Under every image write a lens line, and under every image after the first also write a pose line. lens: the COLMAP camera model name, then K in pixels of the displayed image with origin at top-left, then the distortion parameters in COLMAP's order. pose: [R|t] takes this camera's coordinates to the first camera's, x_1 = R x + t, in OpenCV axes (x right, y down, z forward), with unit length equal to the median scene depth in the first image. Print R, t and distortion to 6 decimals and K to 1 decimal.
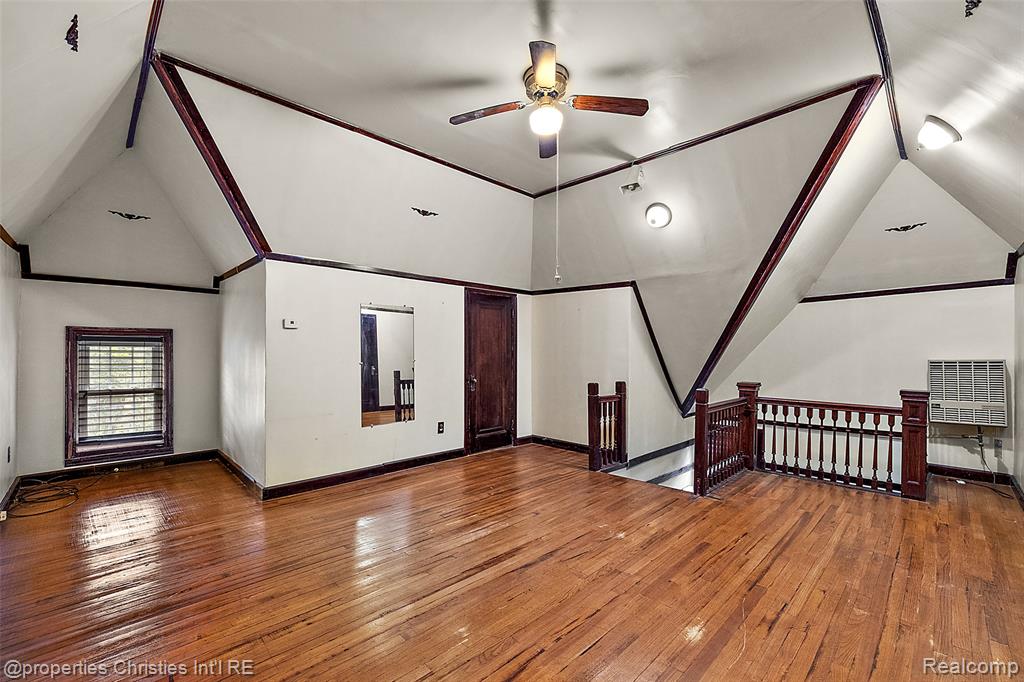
lens RADIAL K [[430.3, 0, 497.2], [0, 430.3, 348.2], [0, 0, 1]] dist [0.001071, 0.000130]
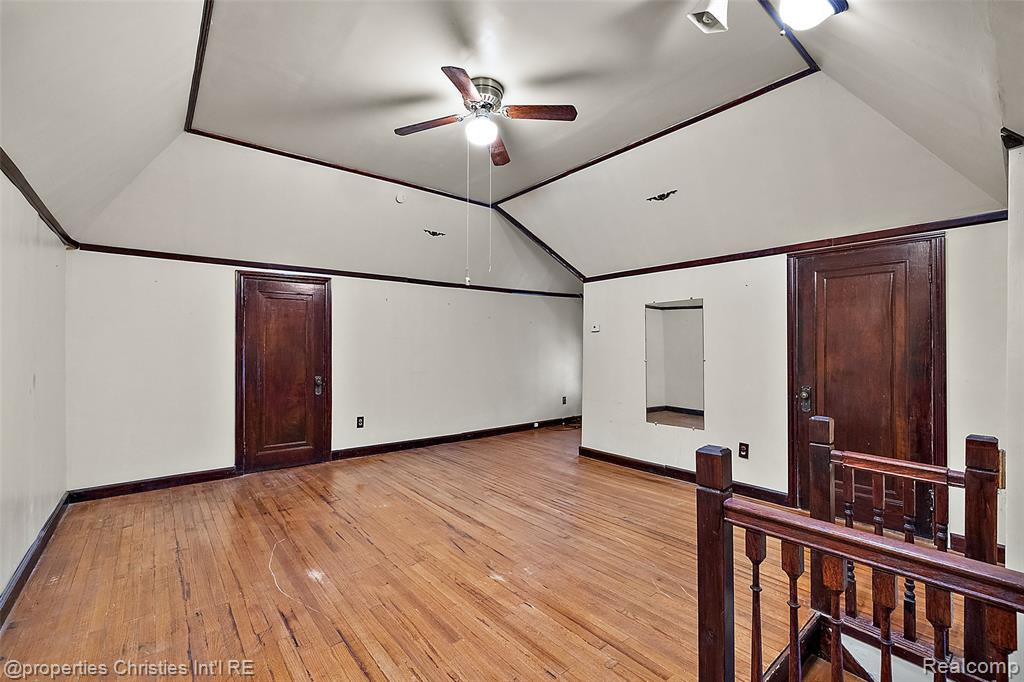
lens RADIAL K [[429.5, 0, 512.0], [0, 429.5, 341.0], [0, 0, 1]] dist [0.000301, 0.000001]
pose [[-0.065655, -0.020213, -0.997638, 0.938261], [0.003018, 0.999786, -0.020456, 0.008887], [0.997838, -0.004354, -0.065580, 0.926836]]
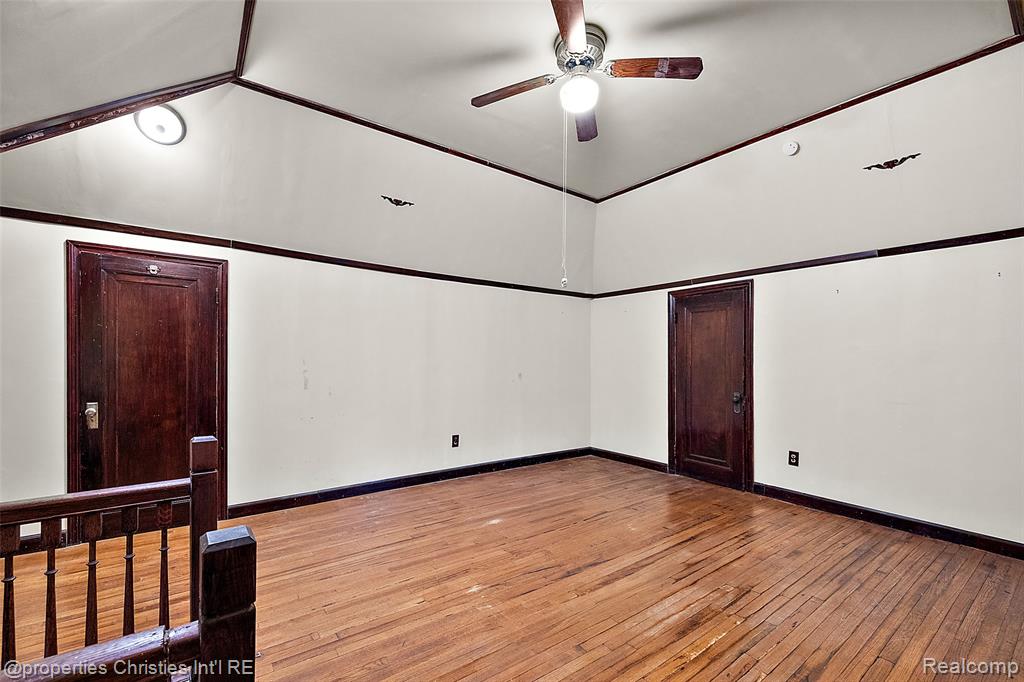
lens RADIAL K [[439.7, 0, 502.6], [0, 439.7, 360.9], [0, 0, 1]] dist [0.000421, 0.000063]
pose [[-0.992306, -0.013130, 0.123114, 0.122315], [-0.013170, 0.999913, 0.000489, 0.009702], [-0.123110, -0.001136, -0.992392, 1.544768]]
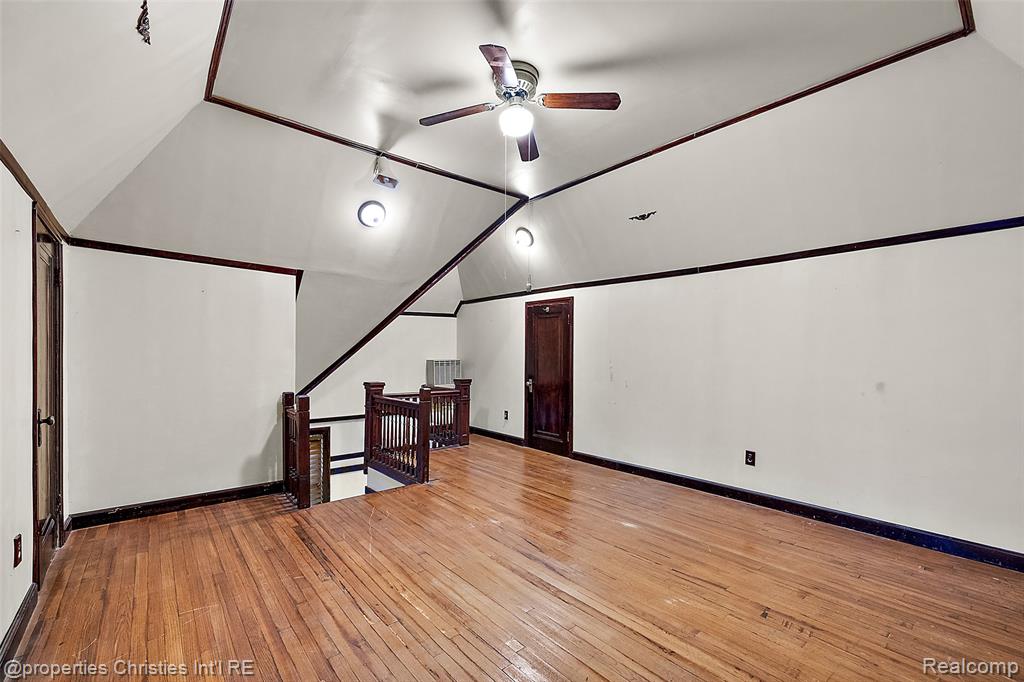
lens RADIAL K [[435.0, 0, 510.1], [0, 435.0, 355.9], [0, 0, 1]] dist [0.000678, 0.000085]
pose [[0.064904, -0.002862, 0.997887, -0.709770], [-0.012465, 0.999916, 0.003678, 0.002006], [-0.997814, -0.012677, 0.064862, 0.765756]]
